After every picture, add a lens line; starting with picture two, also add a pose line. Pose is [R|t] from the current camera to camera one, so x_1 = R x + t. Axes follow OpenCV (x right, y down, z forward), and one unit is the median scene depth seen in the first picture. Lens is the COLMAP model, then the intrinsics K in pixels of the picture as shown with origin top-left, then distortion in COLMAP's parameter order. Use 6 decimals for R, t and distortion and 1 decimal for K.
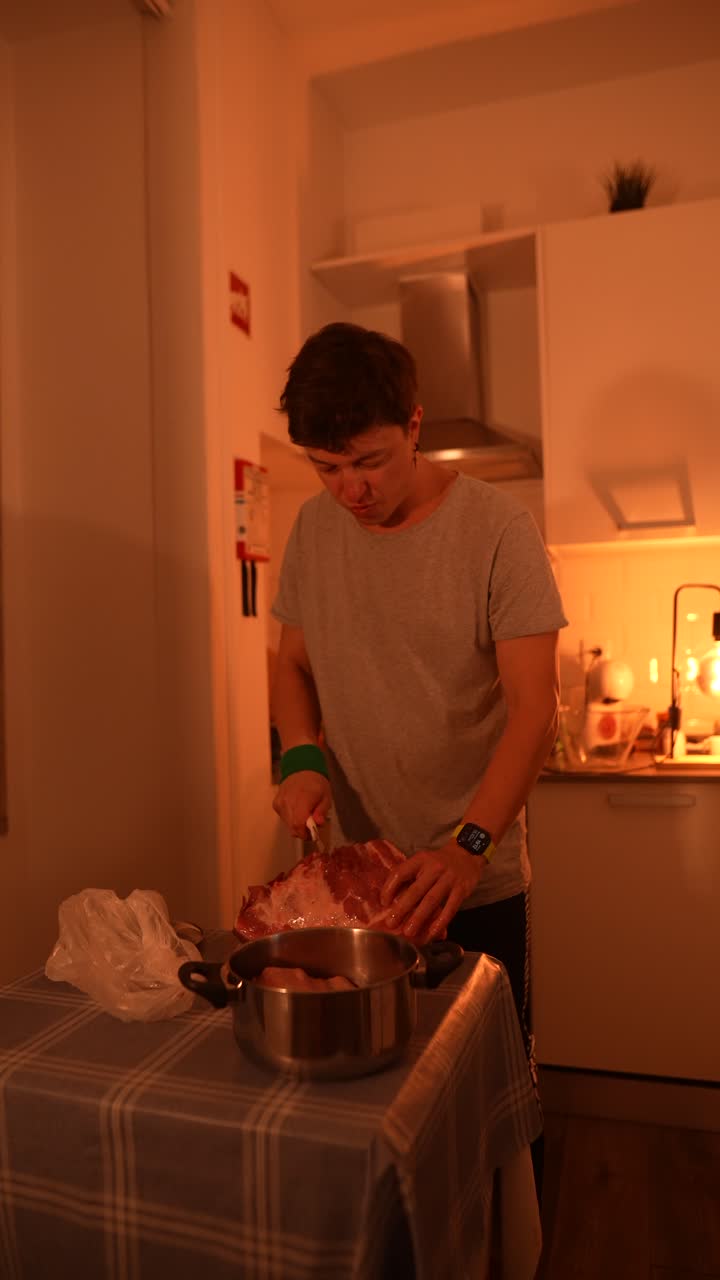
lens RADIAL K [[966.6, 0, 380.3], [0, 966.6, 639.9], [0, 0, 1]] dist [-0.014566, -0.000448]
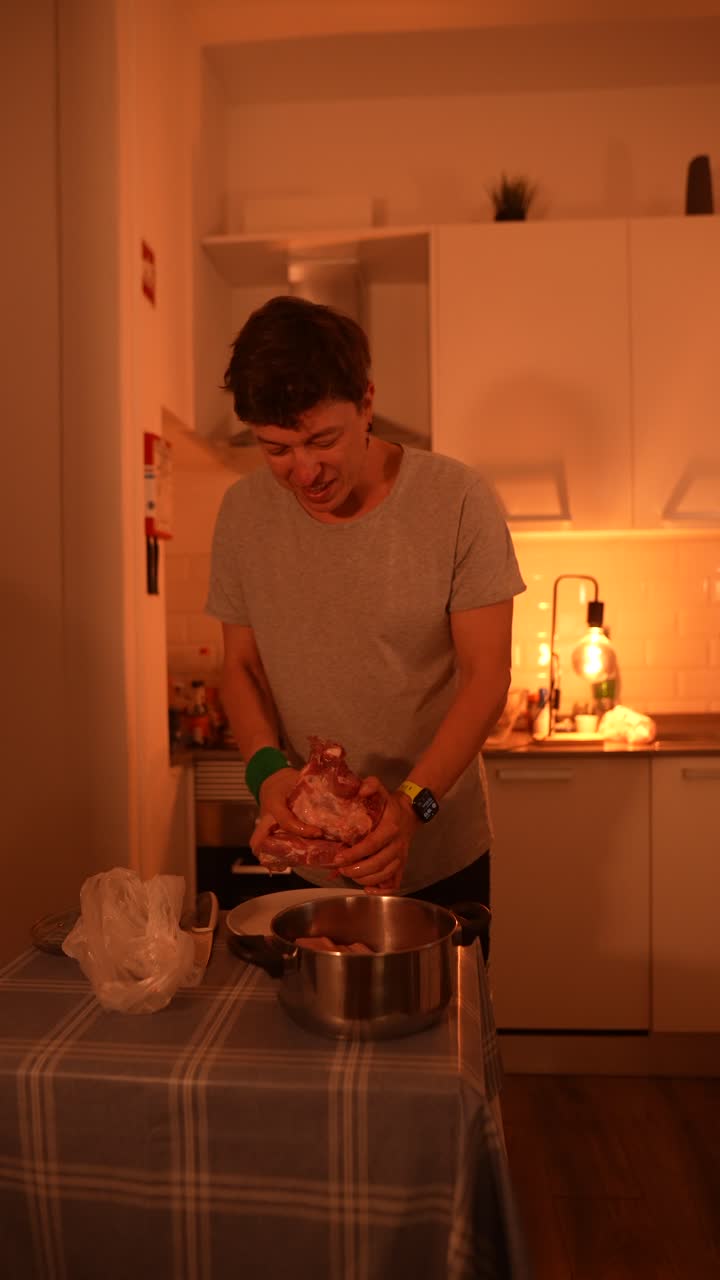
lens RADIAL K [[966.6, 0, 380.3], [0, 966.6, 639.9], [0, 0, 1]] dist [-0.014566, -0.000448]
pose [[0.969639, 0.012707, 0.244210, -0.155389], [-0.015838, 0.999816, 0.010865, 0.007309], [-0.244027, -0.014403, 0.969661, -0.001222]]
